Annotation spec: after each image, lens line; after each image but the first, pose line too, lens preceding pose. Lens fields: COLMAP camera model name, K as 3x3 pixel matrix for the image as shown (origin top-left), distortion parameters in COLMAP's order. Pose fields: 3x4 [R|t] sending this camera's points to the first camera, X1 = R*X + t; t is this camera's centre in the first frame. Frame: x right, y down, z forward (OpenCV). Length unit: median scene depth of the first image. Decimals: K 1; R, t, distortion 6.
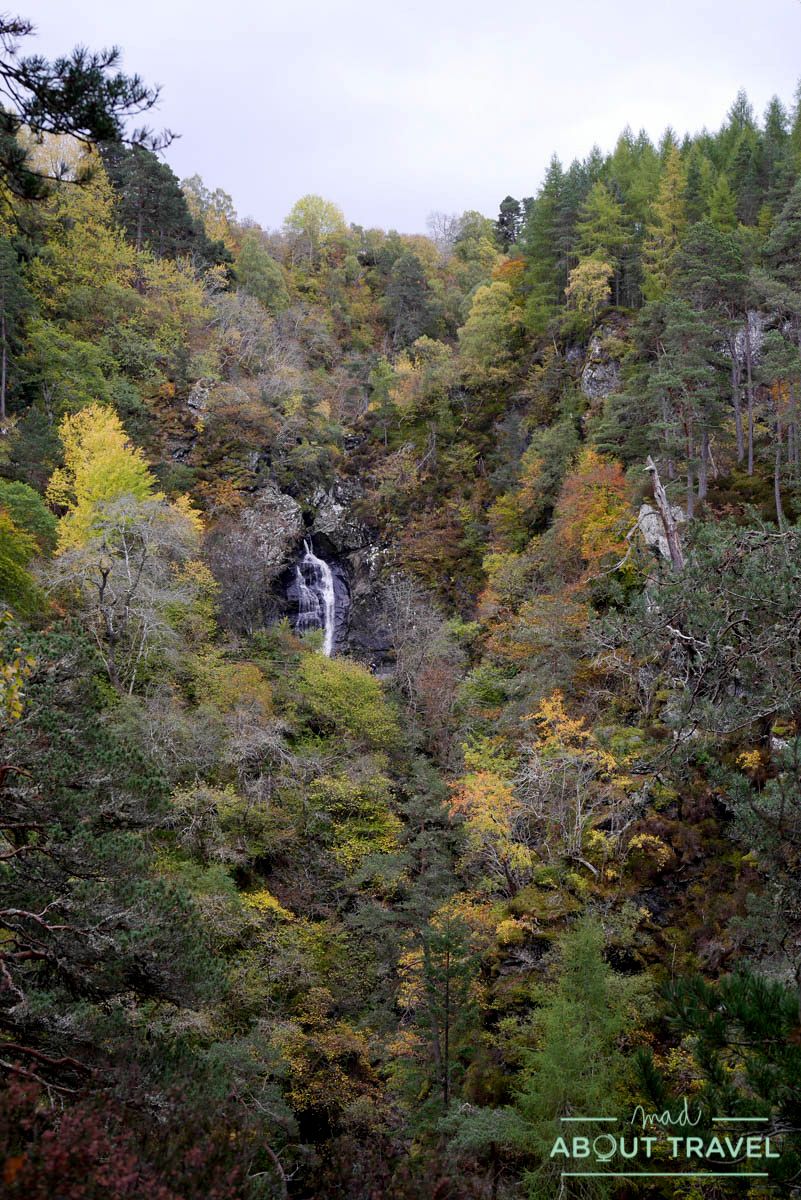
lens RADIAL K [[2939.5, 0, 400.5], [0, 2939.5, 600.0], [0, 0, 1]] dist [-0.057676, -0.212632]
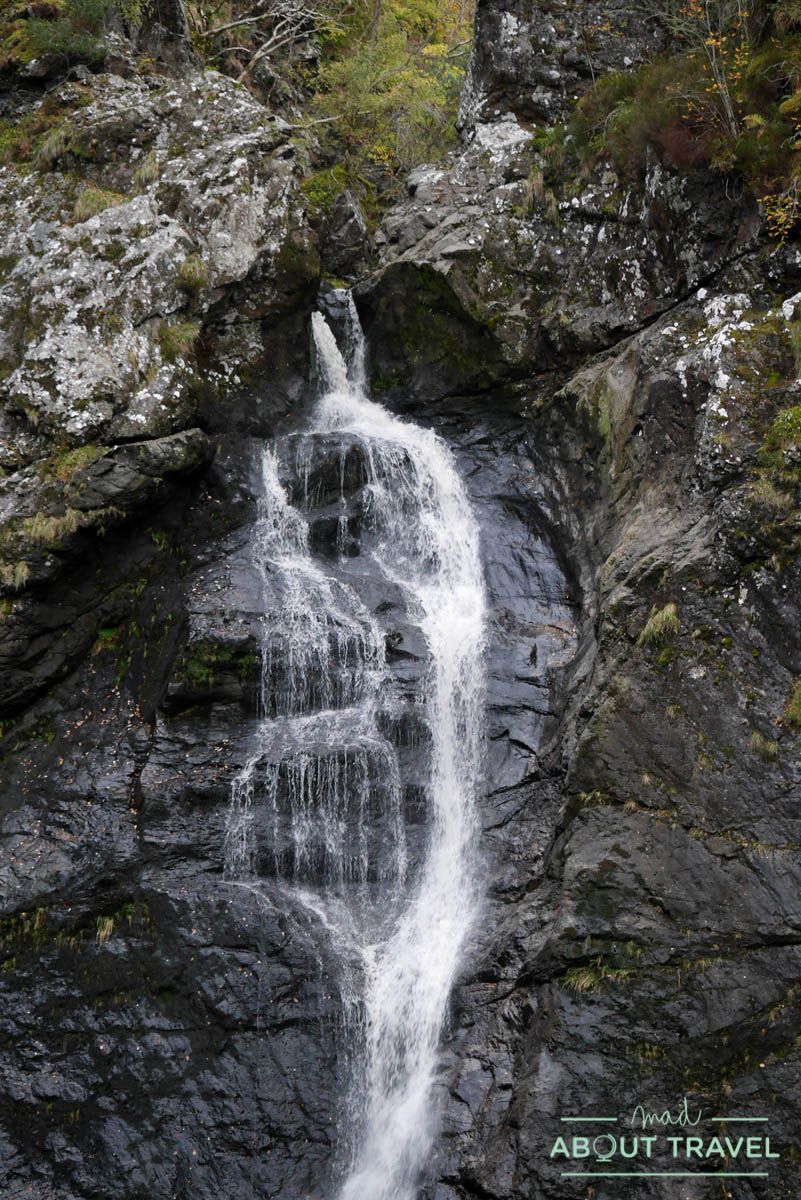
lens RADIAL K [[2939.5, 0, 400.5], [0, 2939.5, 600.0], [0, 0, 1]] dist [-0.057676, -0.212632]
pose [[0.993633, -0.033713, -0.107501, -0.009695], [0.020983, 0.992861, -0.117421, 0.016825], [0.110692, 0.114418, 0.987247, 0.839162]]
